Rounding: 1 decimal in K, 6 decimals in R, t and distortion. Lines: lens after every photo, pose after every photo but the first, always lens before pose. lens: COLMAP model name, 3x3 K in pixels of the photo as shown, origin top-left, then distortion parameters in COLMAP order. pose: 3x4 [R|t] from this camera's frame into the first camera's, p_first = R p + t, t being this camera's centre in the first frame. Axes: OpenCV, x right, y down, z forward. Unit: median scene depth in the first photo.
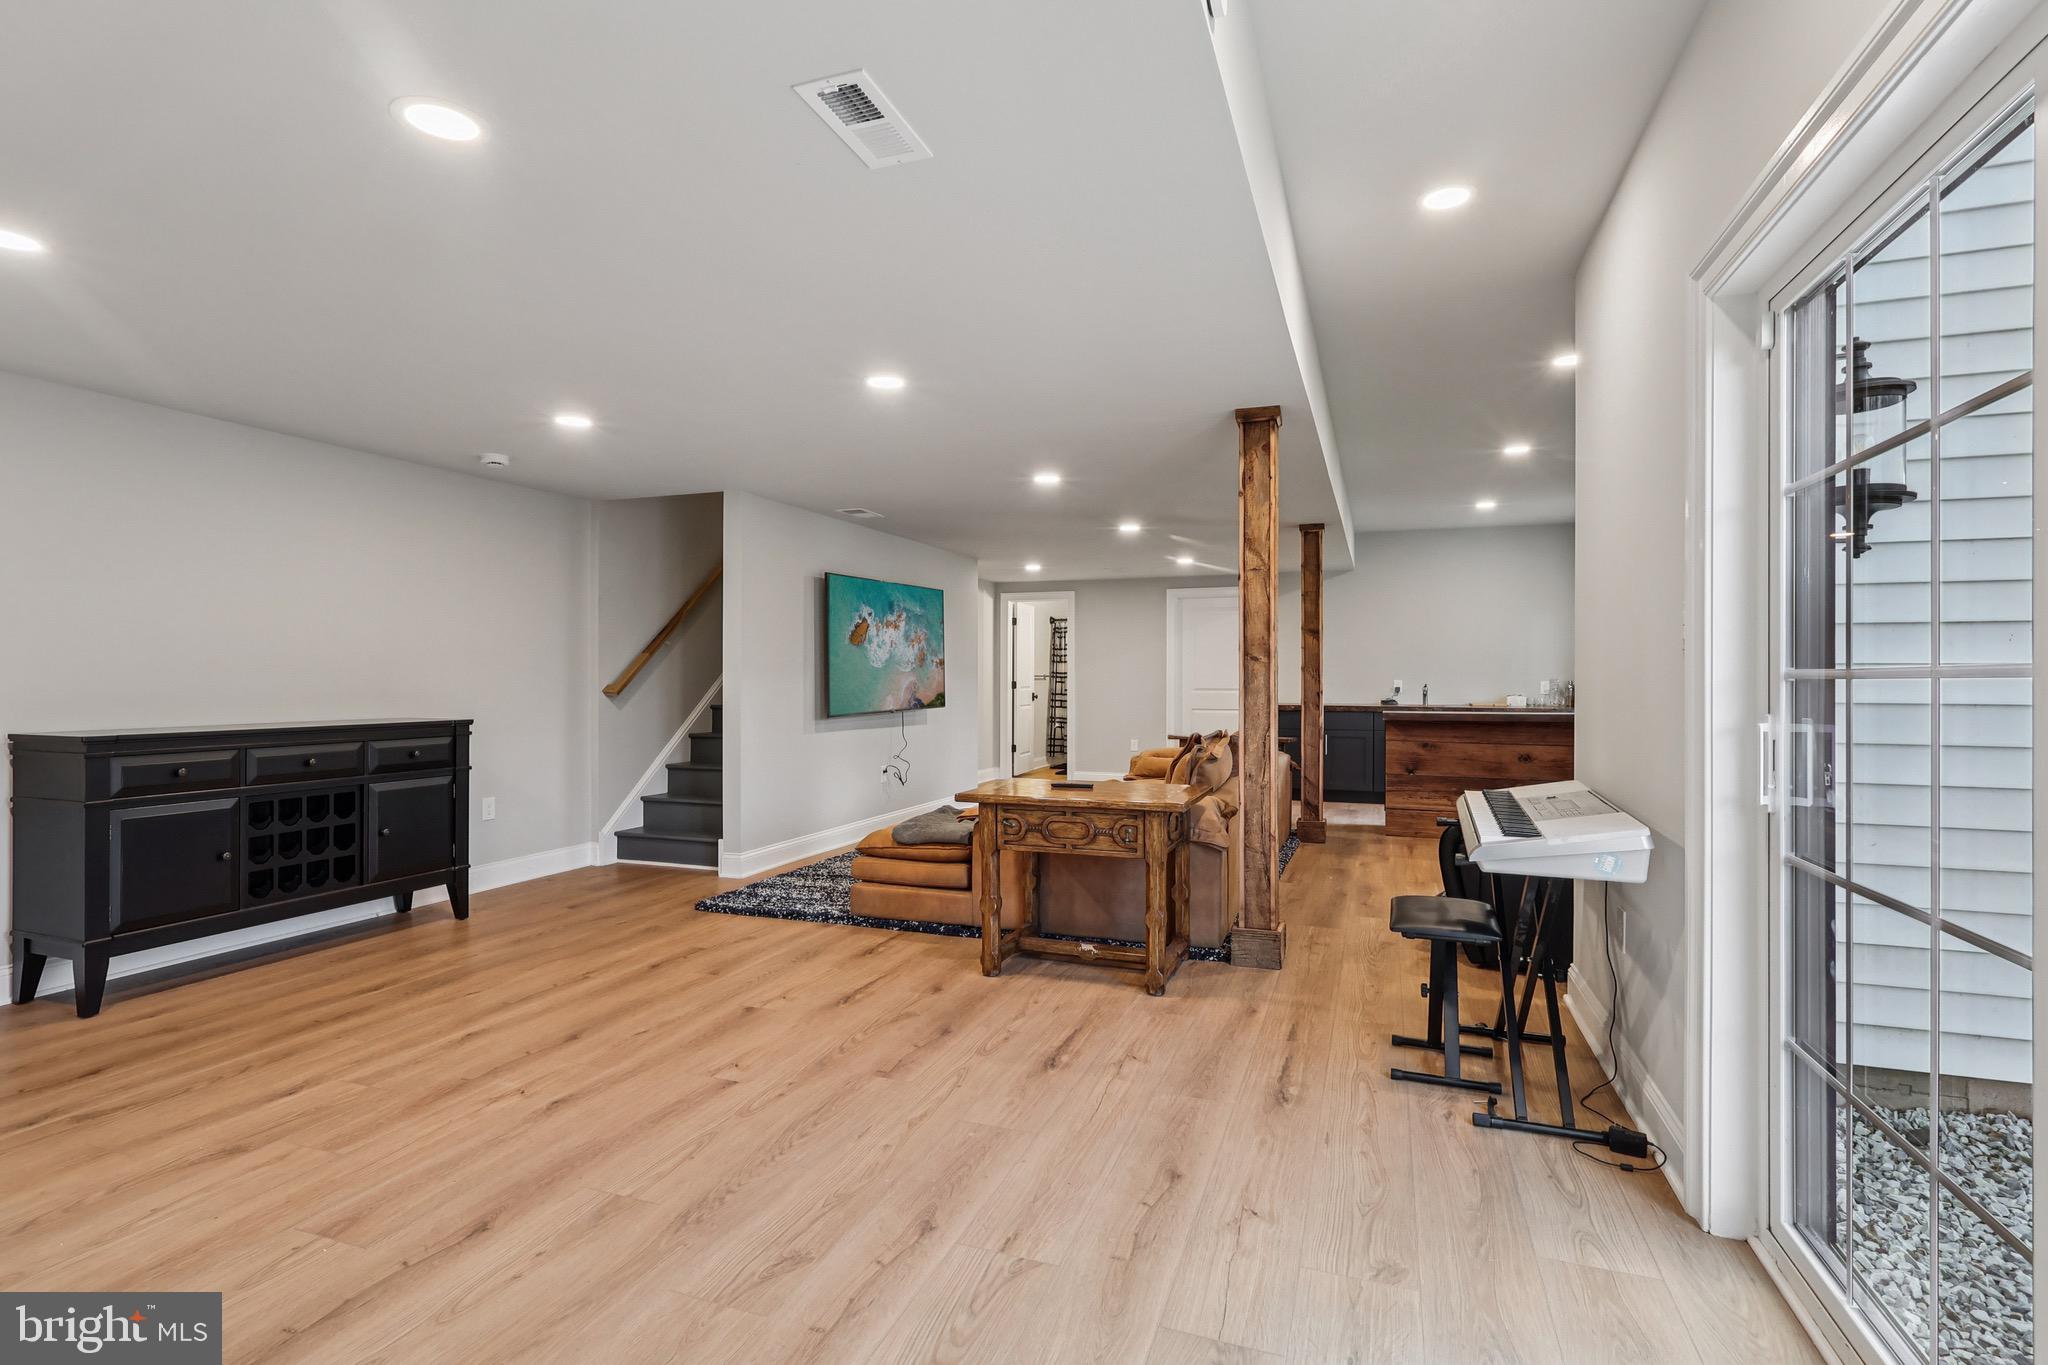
lens RADIAL K [[958.4, 0, 1025.9], [0, 958.4, 680.5], [0, 0, 1]] dist [0.000272, -0.000273]
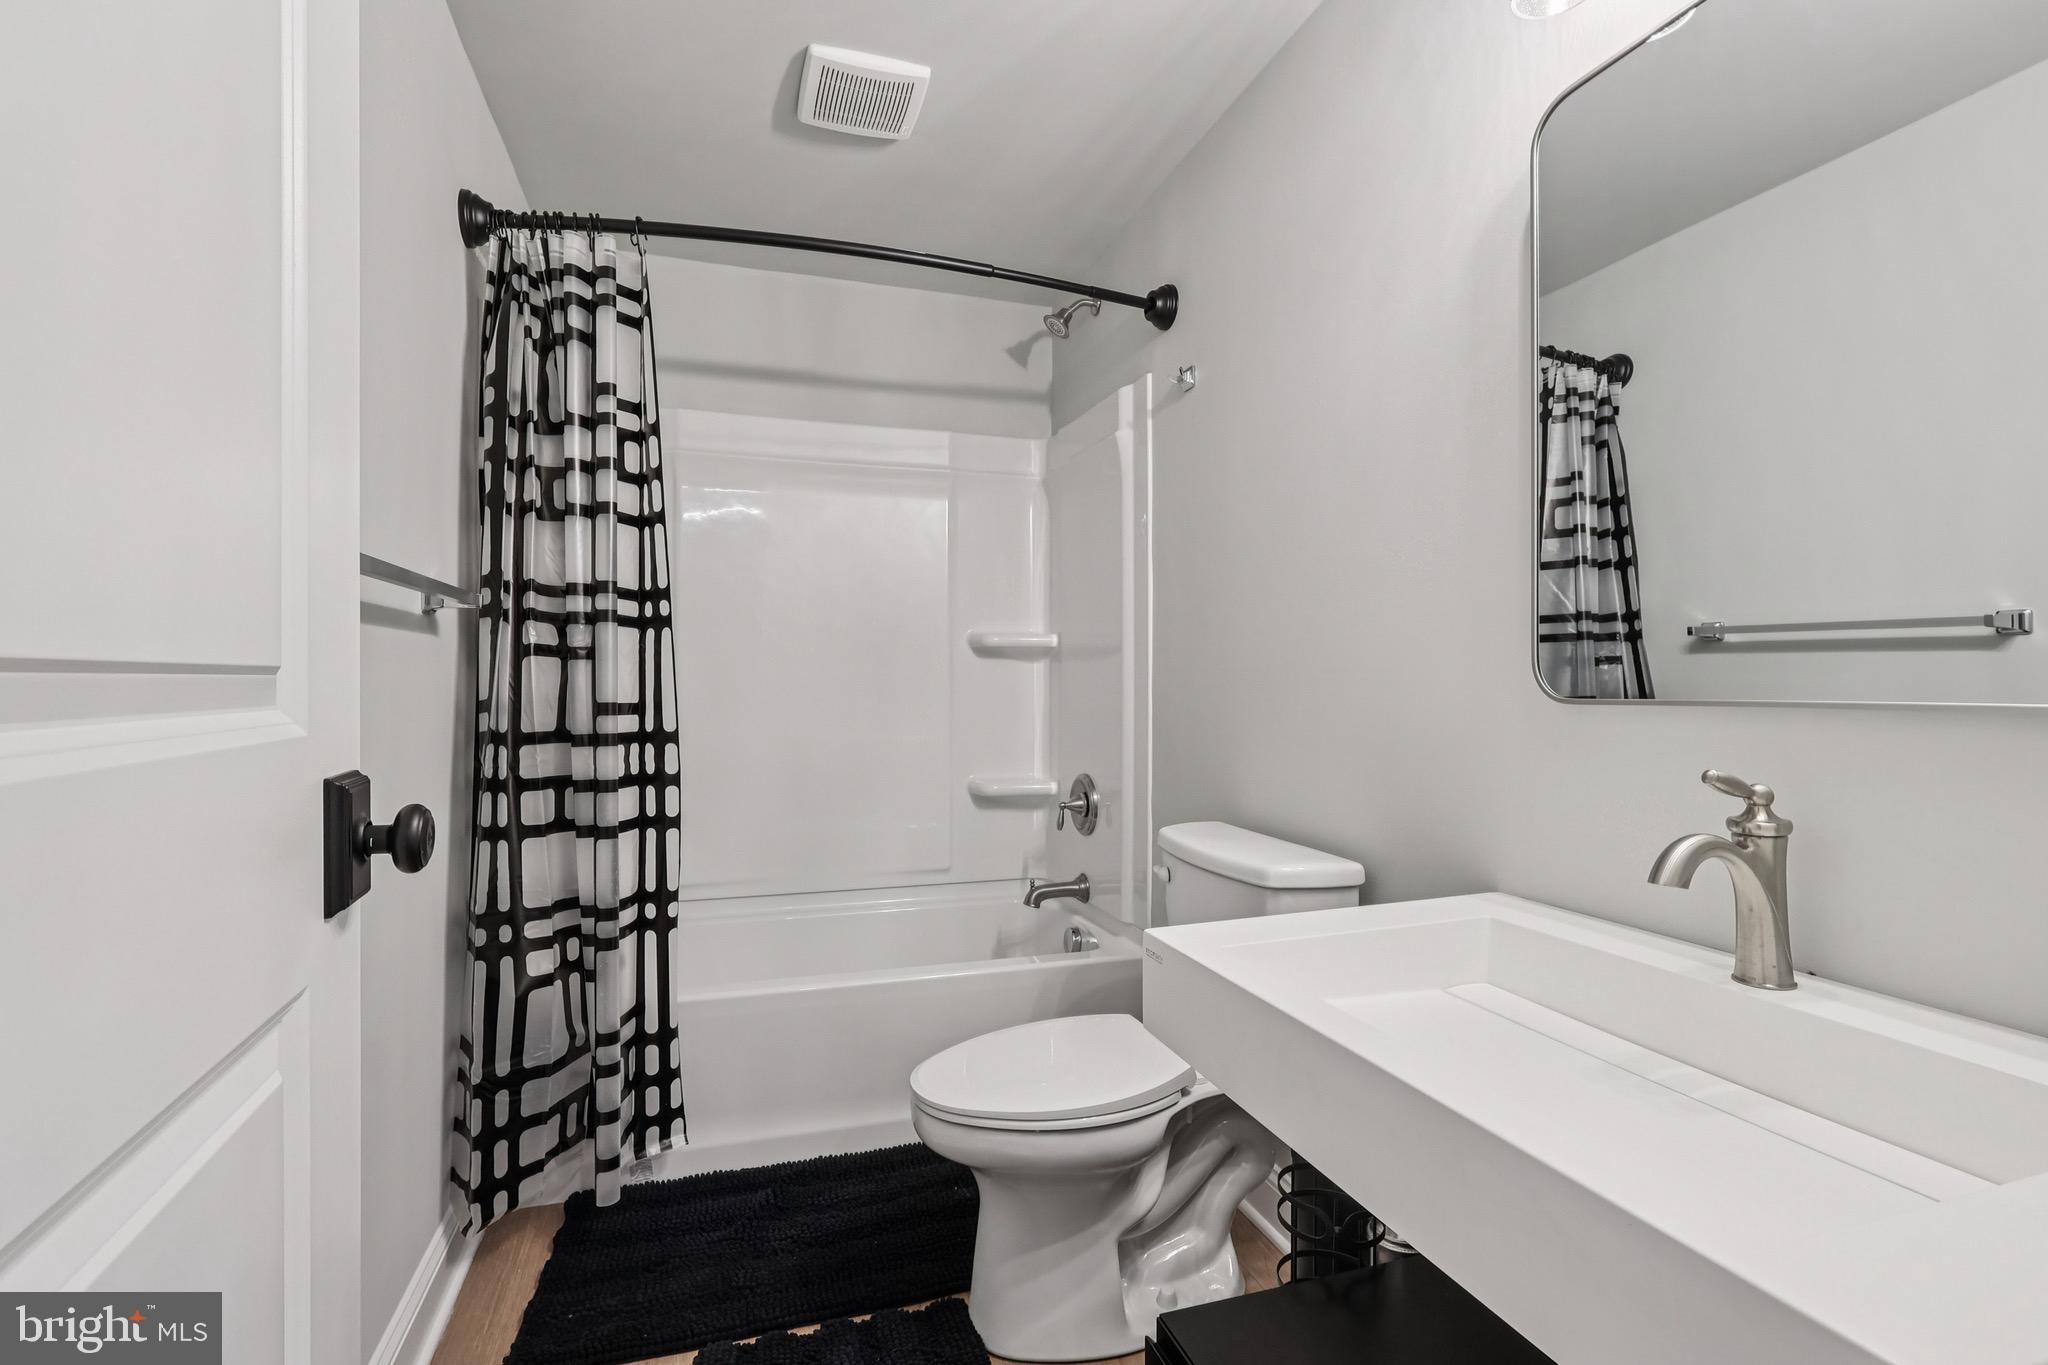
lens RADIAL K [[958.4, 0, 1024.8], [0, 958.4, 681.3], [0, 0, 1]] dist [0.000272, -0.000273]
pose [[0.777373, -0.006194, 0.629009, 0.000888], [0.002327, 0.999973, 0.006972, 0.003915], [-0.629035, -0.003957, 0.777367, 0.843530]]
